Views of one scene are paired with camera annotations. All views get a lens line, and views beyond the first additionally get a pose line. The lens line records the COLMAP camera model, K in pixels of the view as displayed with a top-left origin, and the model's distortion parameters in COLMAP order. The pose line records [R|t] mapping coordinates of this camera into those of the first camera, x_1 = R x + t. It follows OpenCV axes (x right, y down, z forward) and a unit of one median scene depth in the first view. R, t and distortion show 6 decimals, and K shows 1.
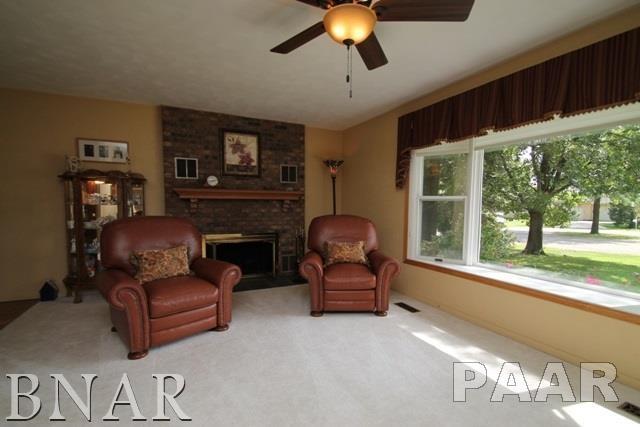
lens RADIAL K [[299.4, 0, 325.3], [0, 299.4, 226.0], [0, 0, 1]] dist [0.001147, -0.013738]
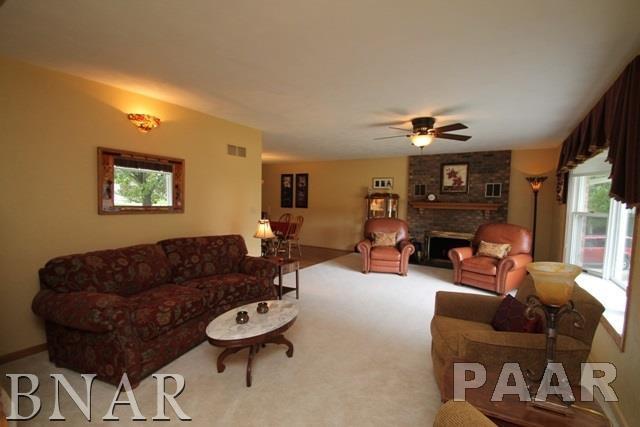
lens RADIAL K [[299.4, 0, 325.3], [0, 299.4, 226.0], [0, 0, 1]] dist [0.001147, -0.013738]
pose [[0.516169, 0.073009, -0.853369, 0.664099], [-0.085243, 0.995792, 0.033634, -0.002399], [0.852234, 0.055383, 0.520220, -0.296646]]
